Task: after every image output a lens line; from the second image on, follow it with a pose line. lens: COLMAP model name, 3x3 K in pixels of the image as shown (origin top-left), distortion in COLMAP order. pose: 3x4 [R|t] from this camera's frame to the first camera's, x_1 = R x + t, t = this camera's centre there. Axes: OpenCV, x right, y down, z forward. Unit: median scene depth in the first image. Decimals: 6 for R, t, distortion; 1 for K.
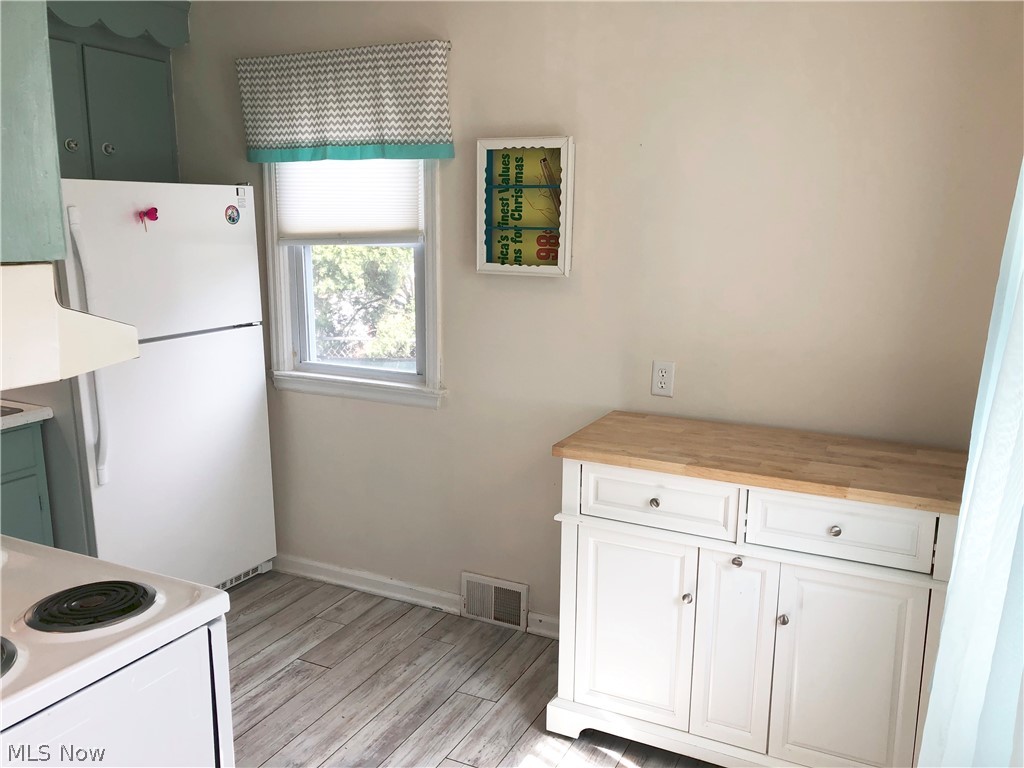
lens RADIAL K [[834.0, 0, 514.6], [0, 834.0, 380.5], [0, 0, 1]] dist [0.044315, -0.038056]
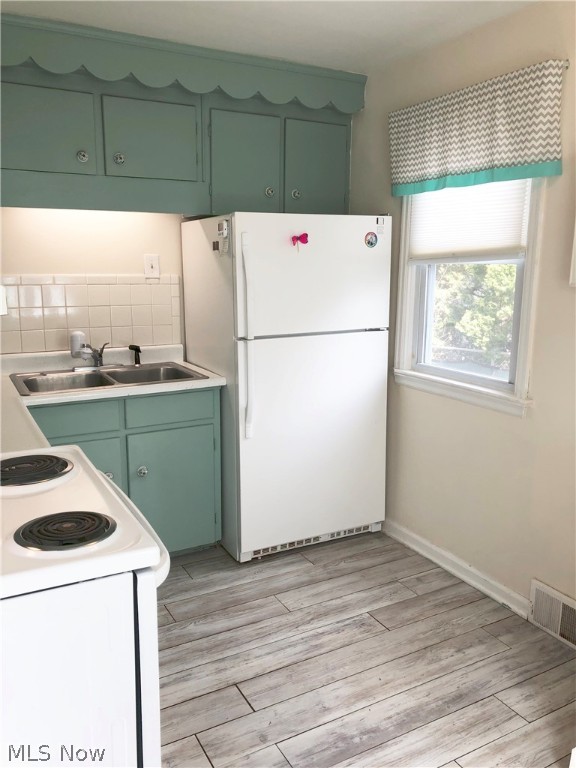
lens RADIAL K [[625.5, 0, 281.3], [0, 625.5, 372.9], [0, 0, 1]] dist [0.044315, -0.038056]
pose [[0.820153, 0.095603, -0.564100, 0.100516], [-0.106102, 0.994253, 0.014242, -0.001127], [0.562220, 0.048172, 0.825584, 0.178283]]
